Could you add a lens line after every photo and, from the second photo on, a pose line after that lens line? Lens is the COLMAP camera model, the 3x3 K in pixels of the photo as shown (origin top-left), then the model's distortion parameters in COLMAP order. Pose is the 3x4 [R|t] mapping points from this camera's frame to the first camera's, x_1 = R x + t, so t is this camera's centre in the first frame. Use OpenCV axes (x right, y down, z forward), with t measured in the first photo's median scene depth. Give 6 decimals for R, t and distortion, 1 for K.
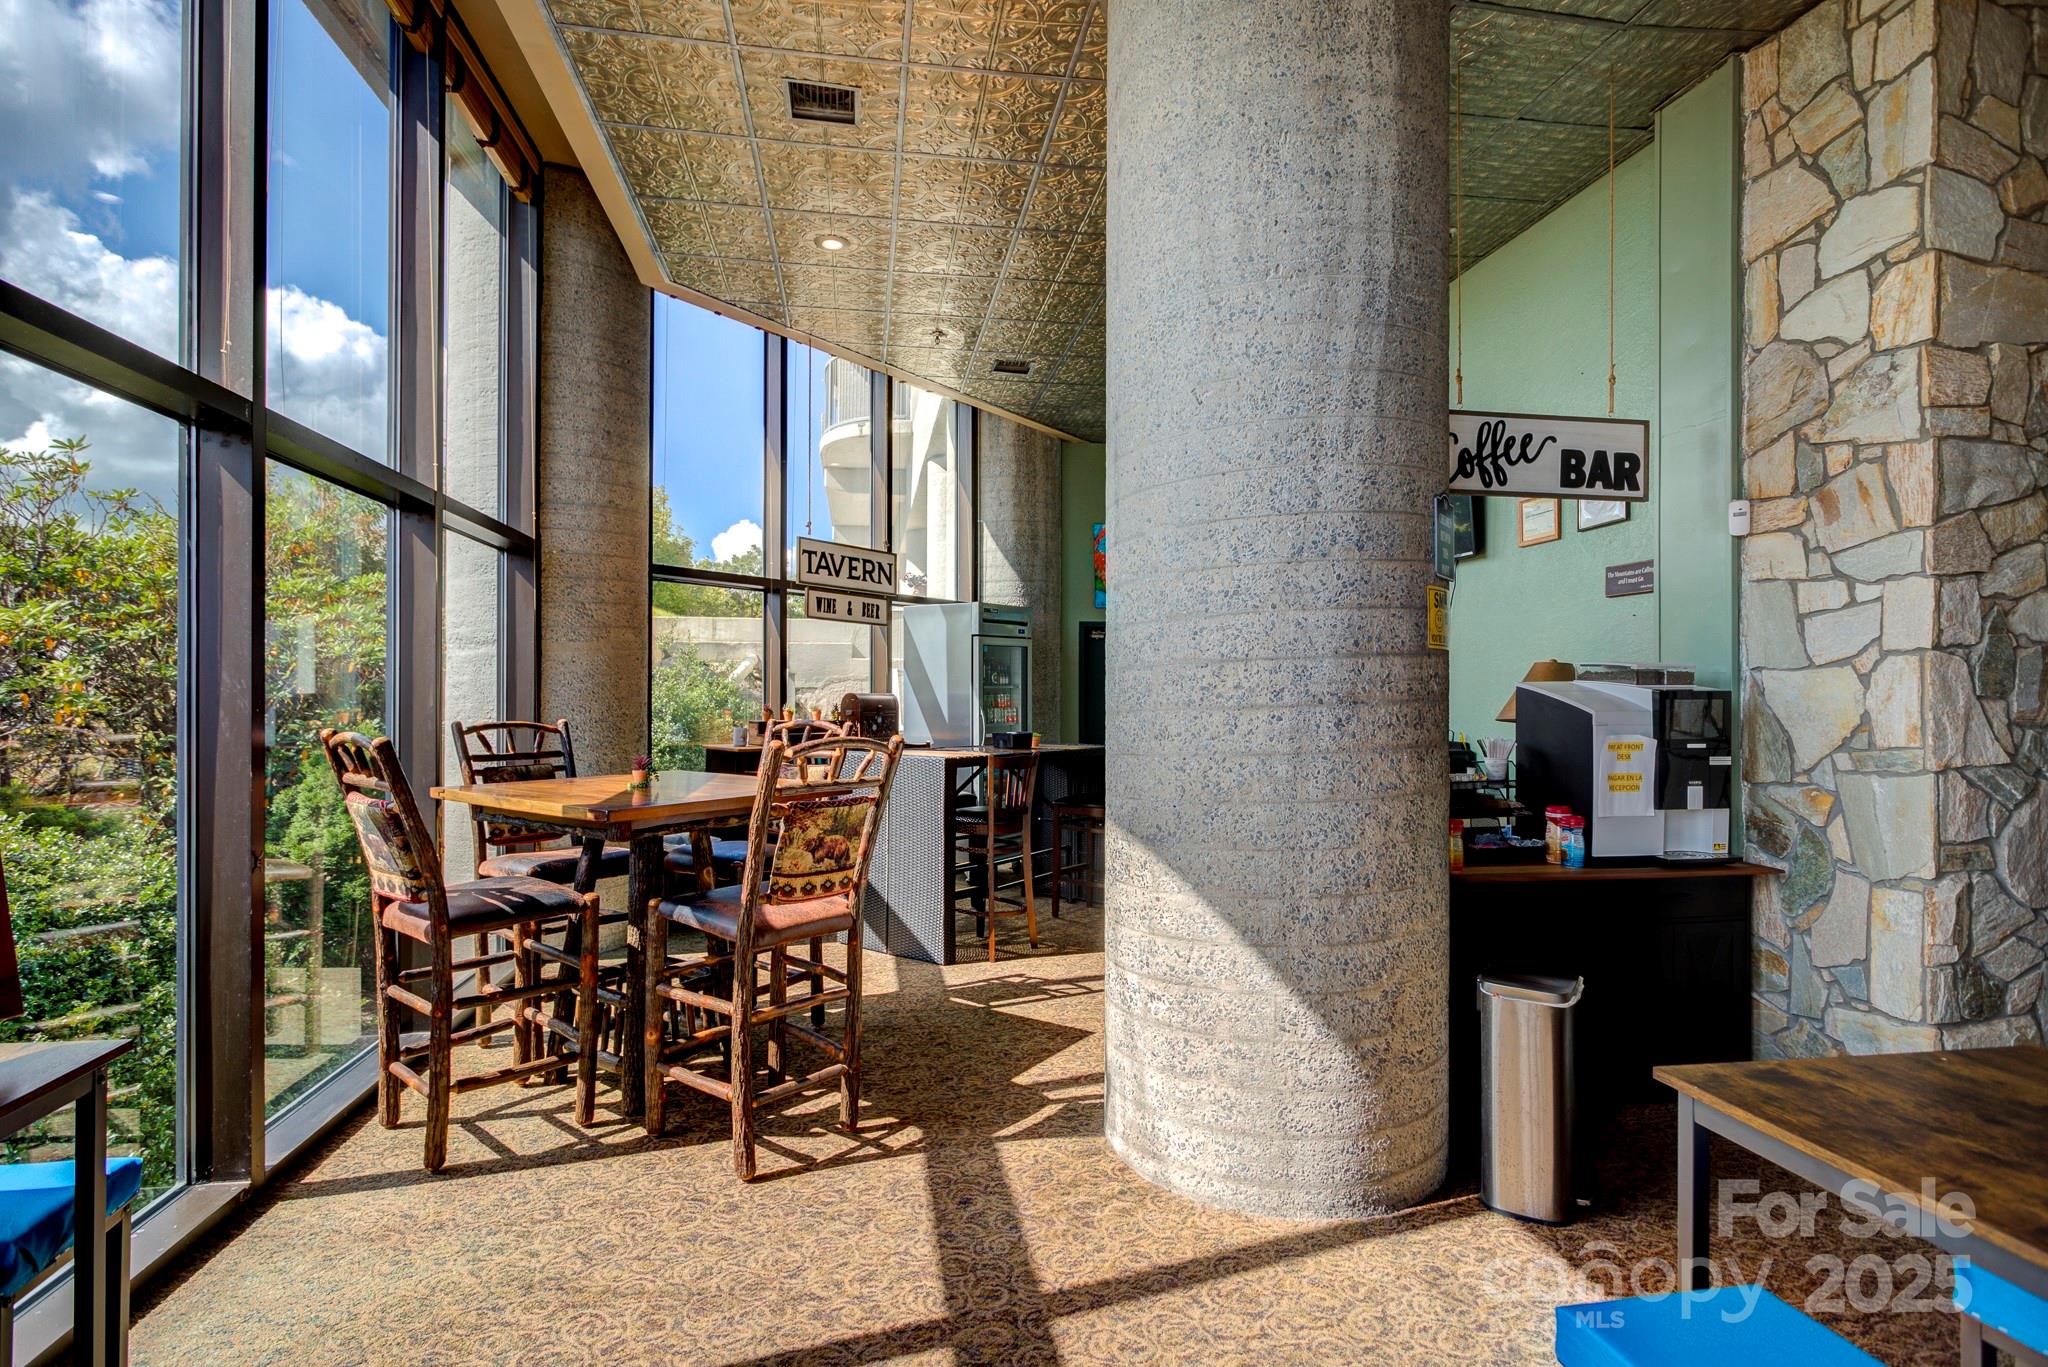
lens RADIAL K [[1011.8, 0, 1023.8], [0, 1011.8, 687.4], [0, 0, 1]] dist [-0.012120, 0.005967]
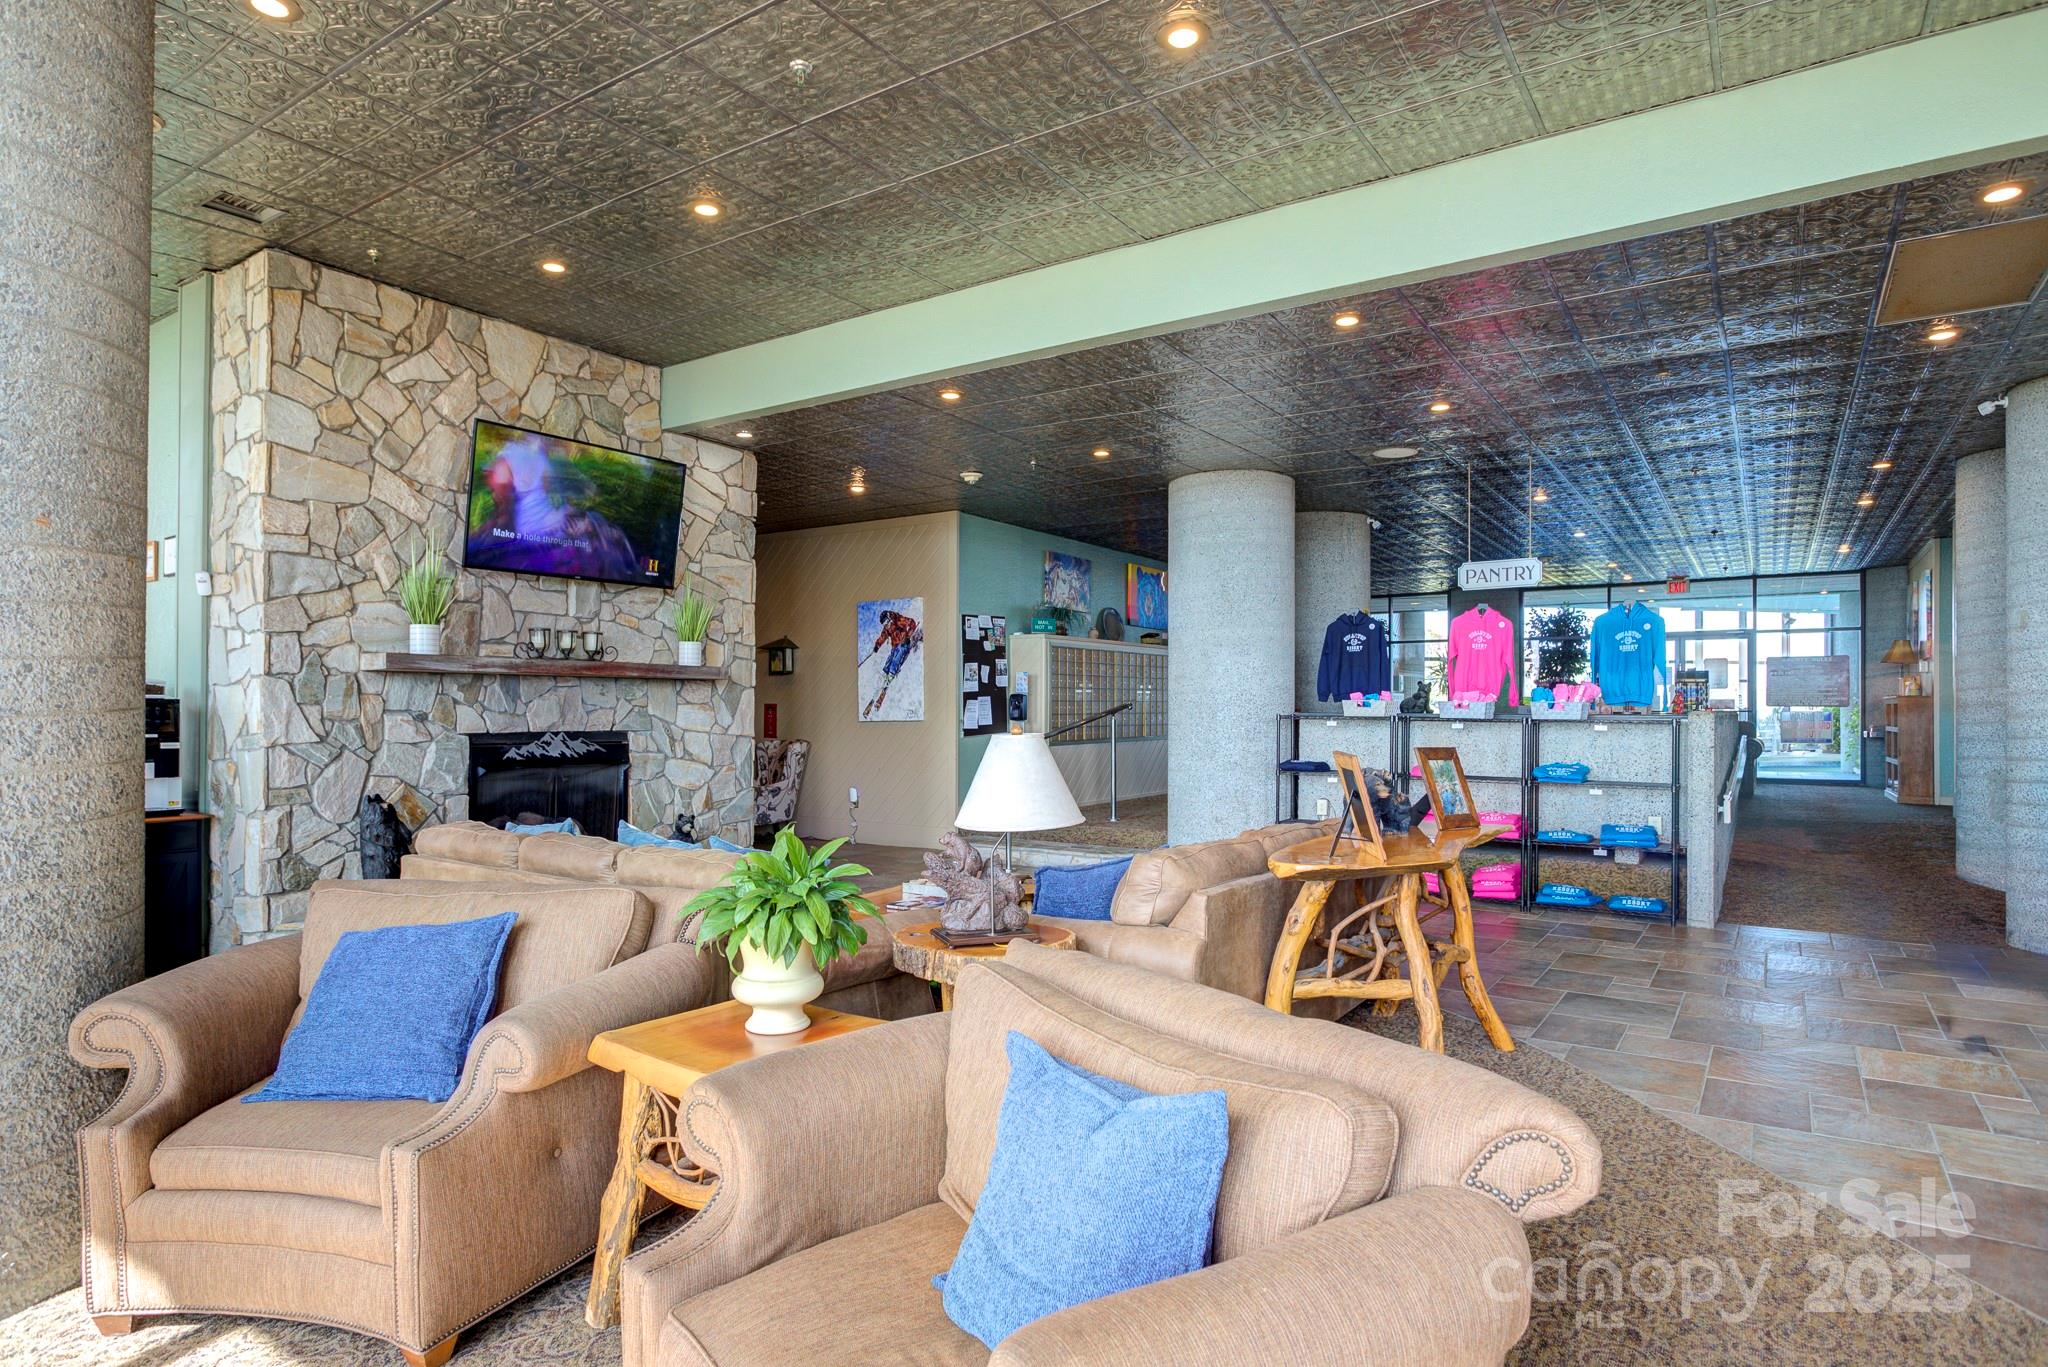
lens RADIAL K [[1122.3, 0, 1022.3], [0, 1122.3, 704.4], [0, 0, 1]] dist [-0.003279, -0.000407]
pose [[0.684555, 0.004713, 0.728946, 0.395074], [-0.009505, 0.999952, 0.002460, -0.005384], [-0.728899, -0.008613, 0.684567, -1.227537]]
